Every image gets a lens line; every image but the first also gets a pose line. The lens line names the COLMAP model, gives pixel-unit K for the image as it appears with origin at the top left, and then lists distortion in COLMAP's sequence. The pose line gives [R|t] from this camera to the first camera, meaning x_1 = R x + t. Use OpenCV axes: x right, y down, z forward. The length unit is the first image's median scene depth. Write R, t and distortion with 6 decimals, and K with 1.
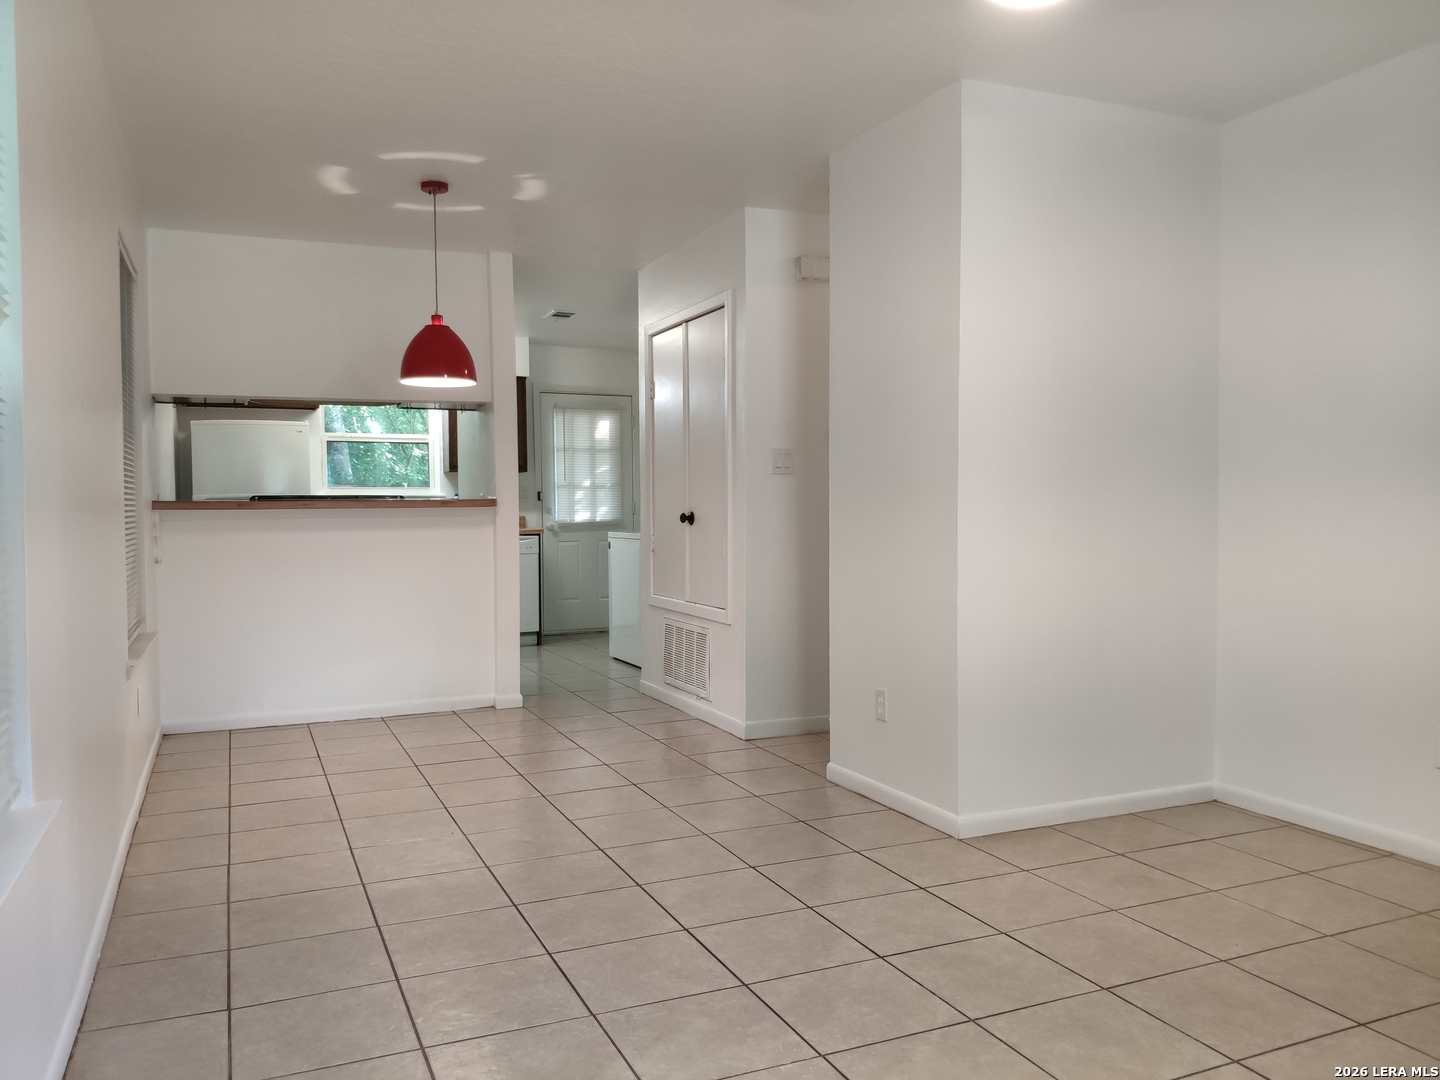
lens RADIAL K [[1122.0, 0, 716.0], [0, 1122.0, 529.6], [0, 0, 1]] dist [0.104840, -0.208225]
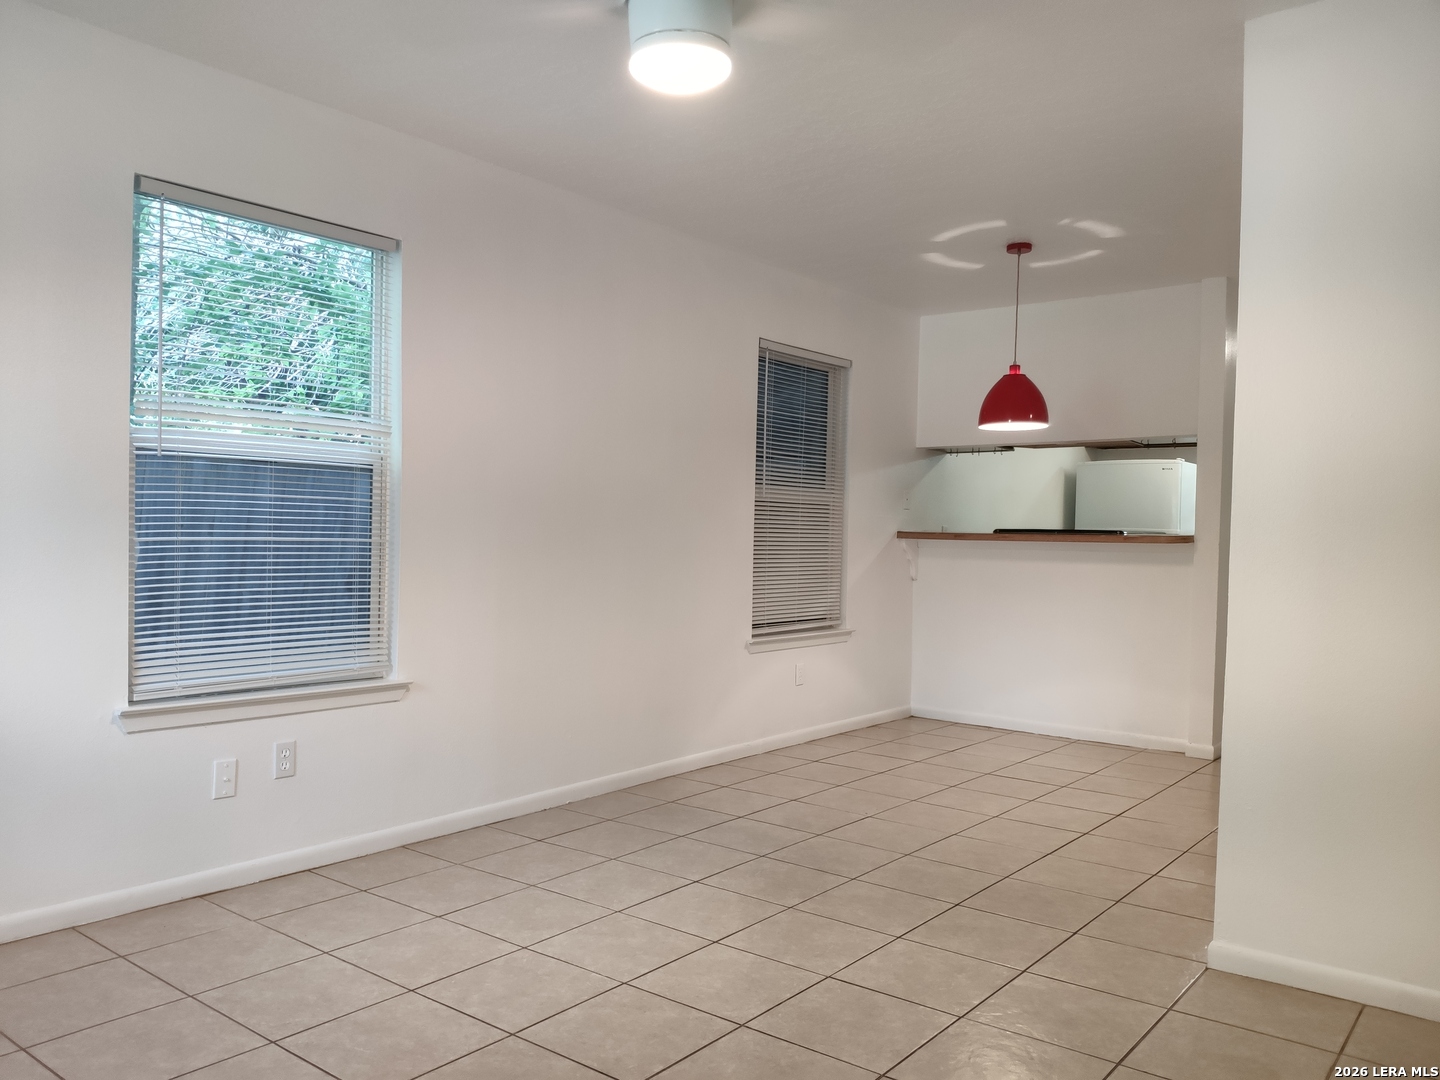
lens RADIAL K [[1126.3, 0, 719.5], [0, 1126.3, 560.5], [0, 0, 1]] dist [0.073820, -0.204705]
pose [[0.474703, 0.046800, -0.878901, 0.588895], [-0.050631, 0.998384, 0.025816, -0.015599], [0.878689, 0.032244, 0.476305, 0.239788]]
